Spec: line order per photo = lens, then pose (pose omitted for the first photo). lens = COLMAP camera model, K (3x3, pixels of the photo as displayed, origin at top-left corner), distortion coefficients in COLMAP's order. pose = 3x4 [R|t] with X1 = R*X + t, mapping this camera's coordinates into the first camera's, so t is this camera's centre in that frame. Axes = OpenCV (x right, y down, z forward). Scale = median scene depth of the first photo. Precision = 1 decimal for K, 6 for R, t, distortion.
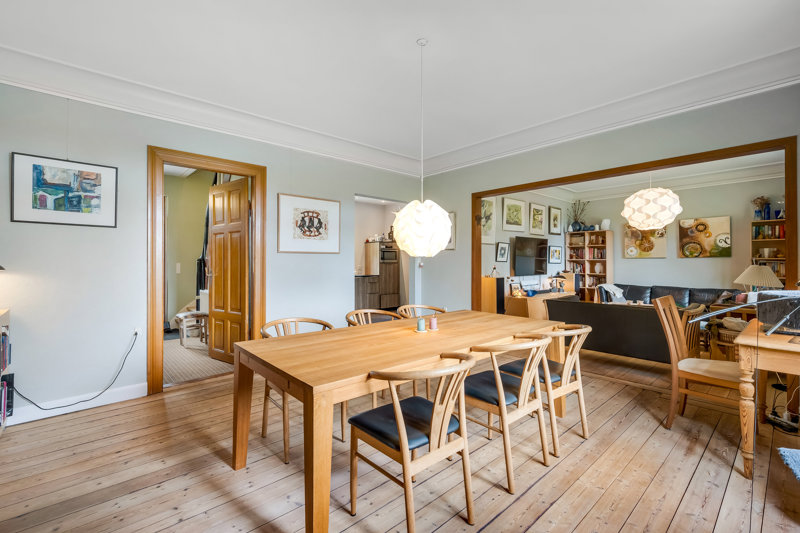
lens RADIAL K [[356.3, 0, 401.6], [0, 356.3, 261.8], [0, 0, 1]] dist [0.008687, 0.000182]
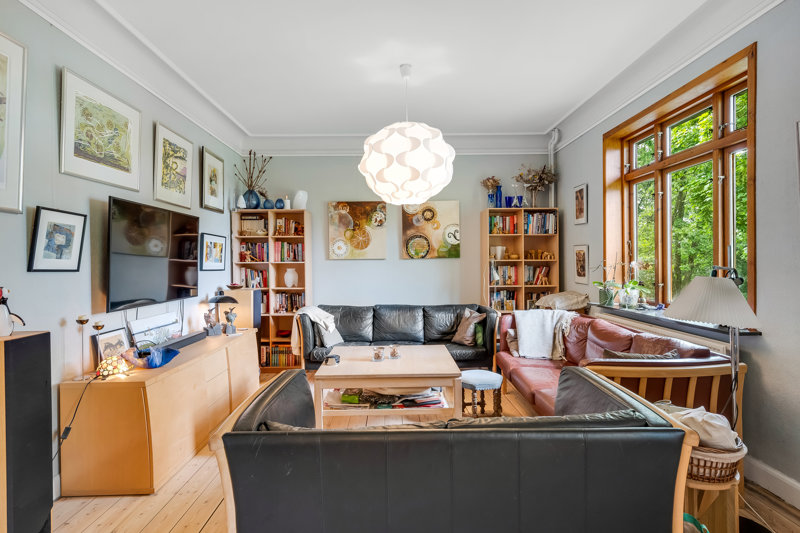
lens RADIAL K [[430.6, 0, 402.3], [0, 430.6, 263.4], [0, 0, 1]] dist [-0.003270, -0.000288]
pose [[0.655516, -0.007478, 0.755145, 0.180765], [0.008525, 0.999961, 0.002502, -0.005357], [-0.755134, 0.004797, 0.655553, 0.485709]]
